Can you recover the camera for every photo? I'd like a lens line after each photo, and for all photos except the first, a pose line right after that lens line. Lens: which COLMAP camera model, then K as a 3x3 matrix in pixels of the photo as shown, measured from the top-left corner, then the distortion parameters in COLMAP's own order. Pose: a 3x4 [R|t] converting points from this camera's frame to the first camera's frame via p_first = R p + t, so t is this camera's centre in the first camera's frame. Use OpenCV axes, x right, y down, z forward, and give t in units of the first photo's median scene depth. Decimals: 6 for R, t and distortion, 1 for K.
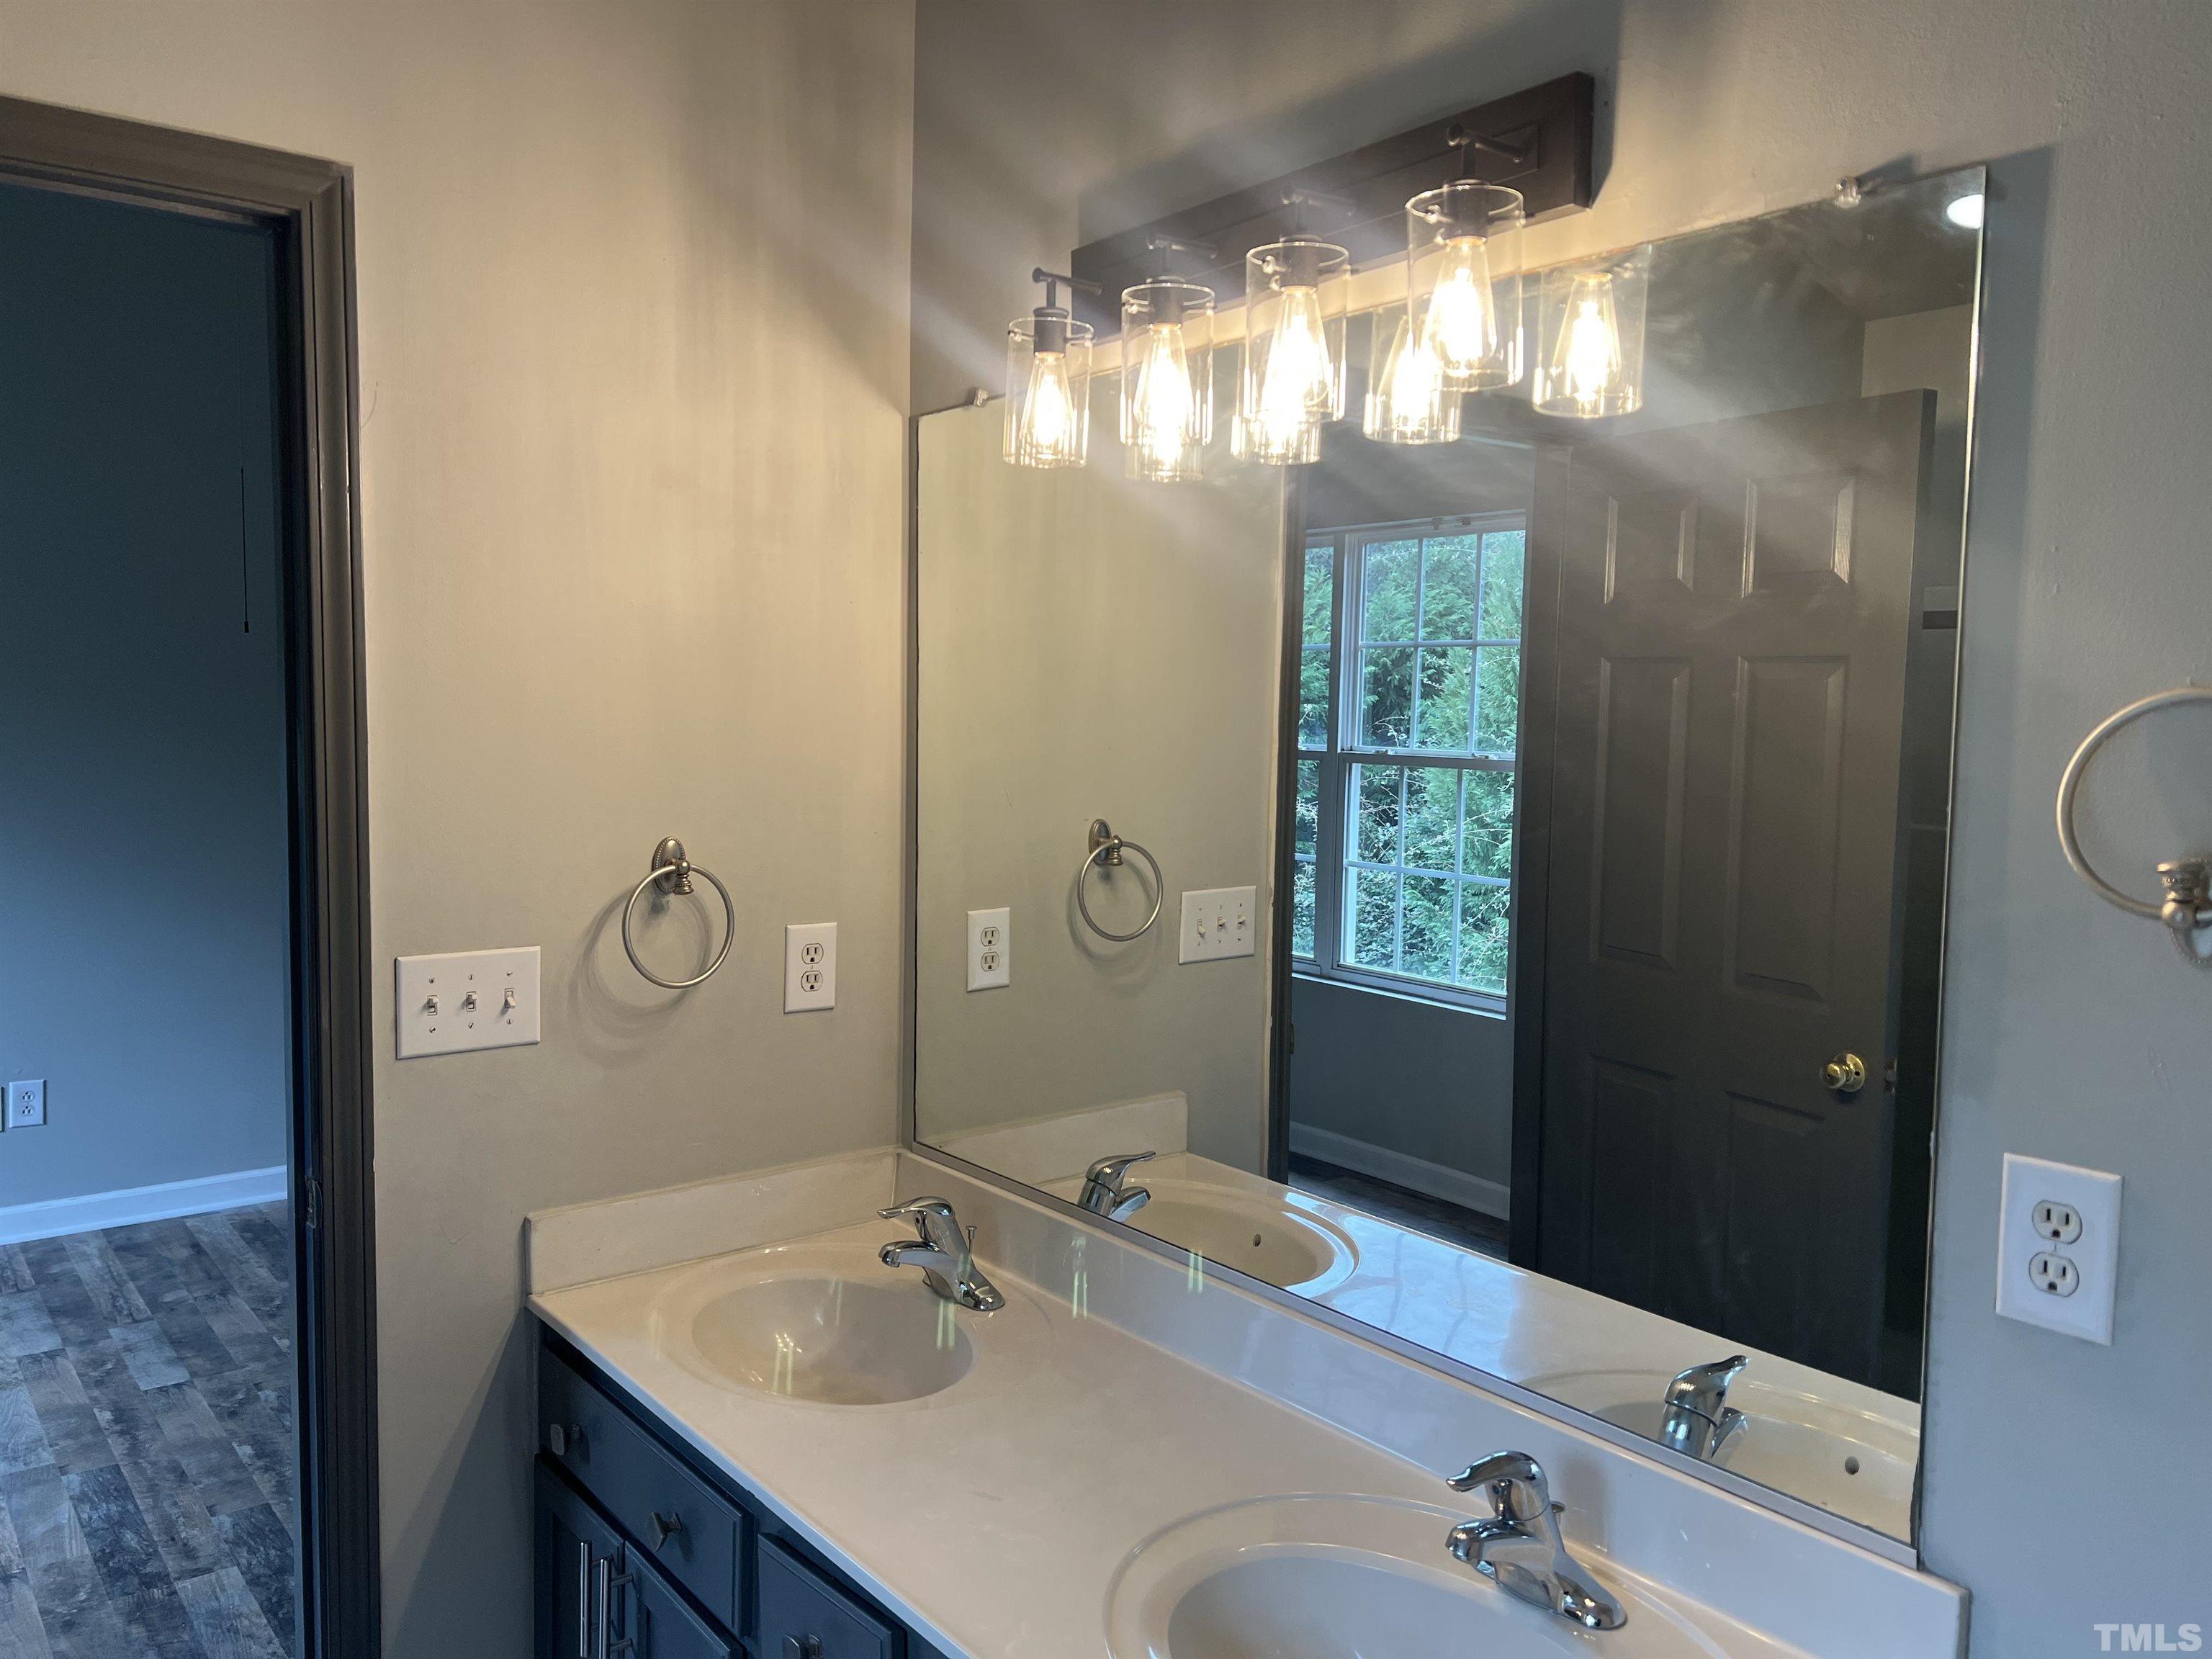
lens RADIAL K [[1661.5, 0, 1065.3], [0, 1661.5, 833.7], [0, 0, 1]] dist [-0.006904, -0.006406]
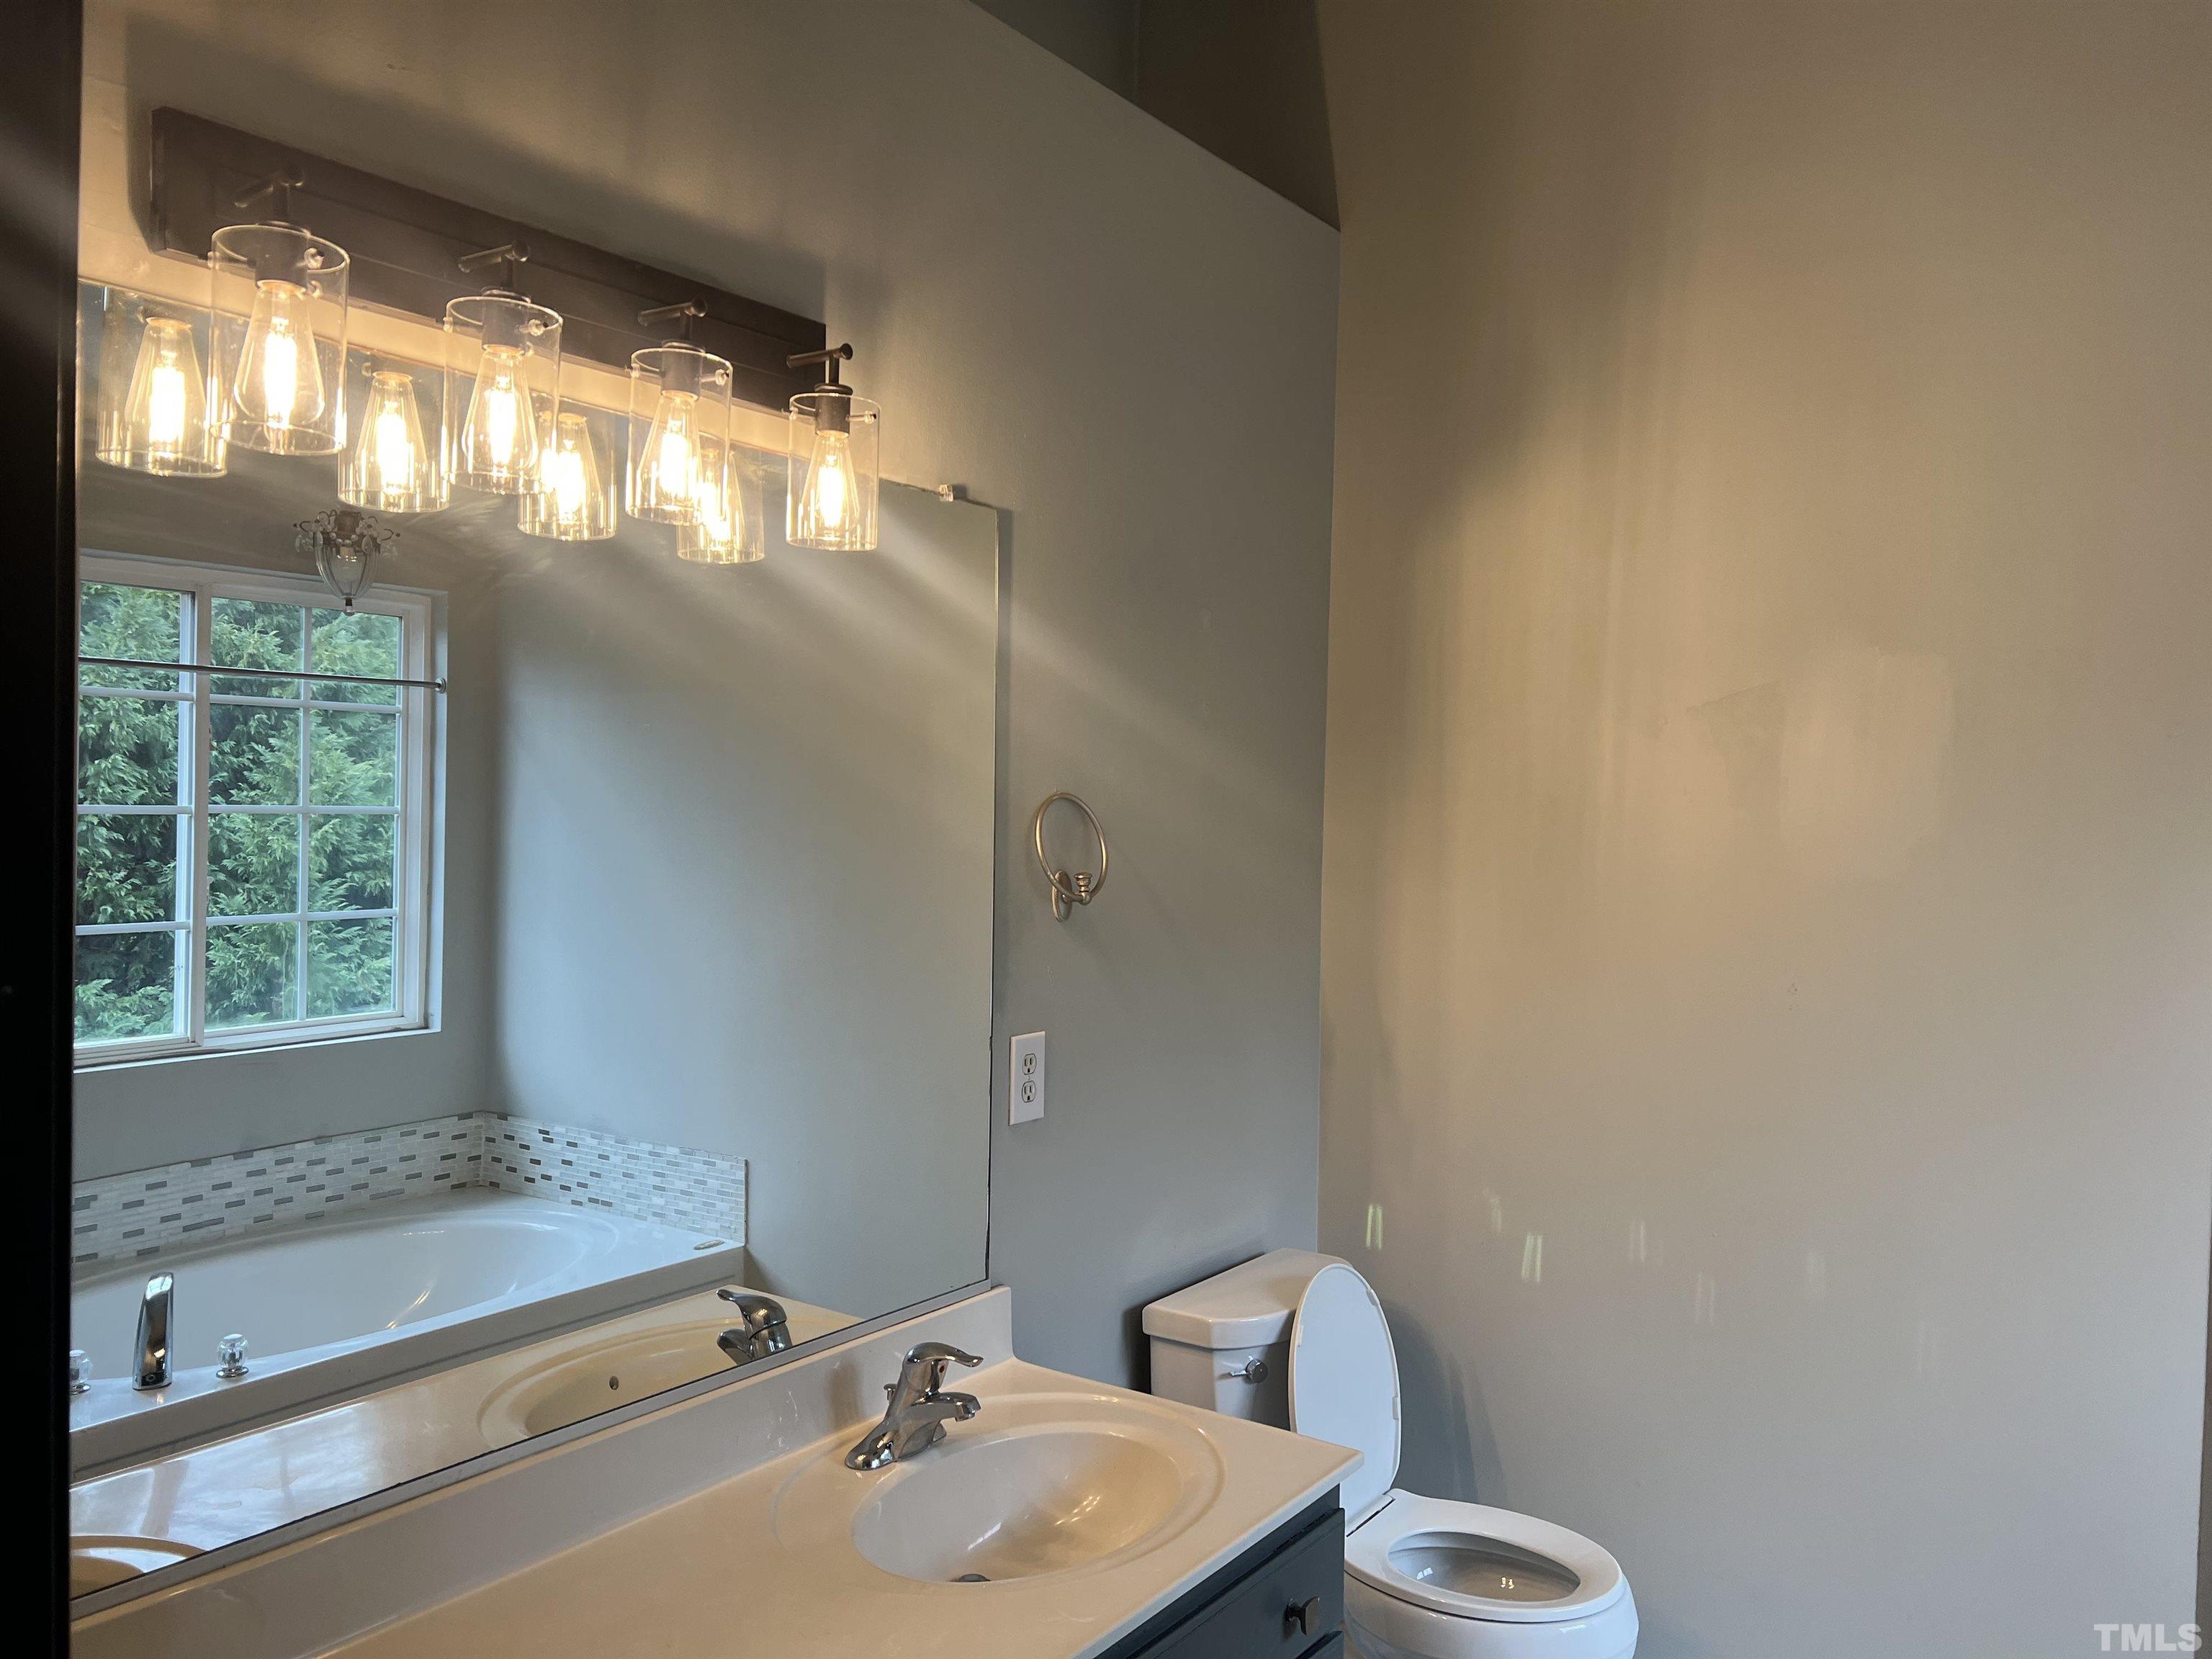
lens RADIAL K [[1661.5, 0, 1065.3], [0, 1661.5, 833.7], [0, 0, 1]] dist [-0.006904, -0.006406]
pose [[-0.269205, -0.039649, 0.962266, -1.088244], [0.066313, 0.996018, 0.059592, -0.125668], [-0.960797, 0.079854, -0.265504, 1.243961]]
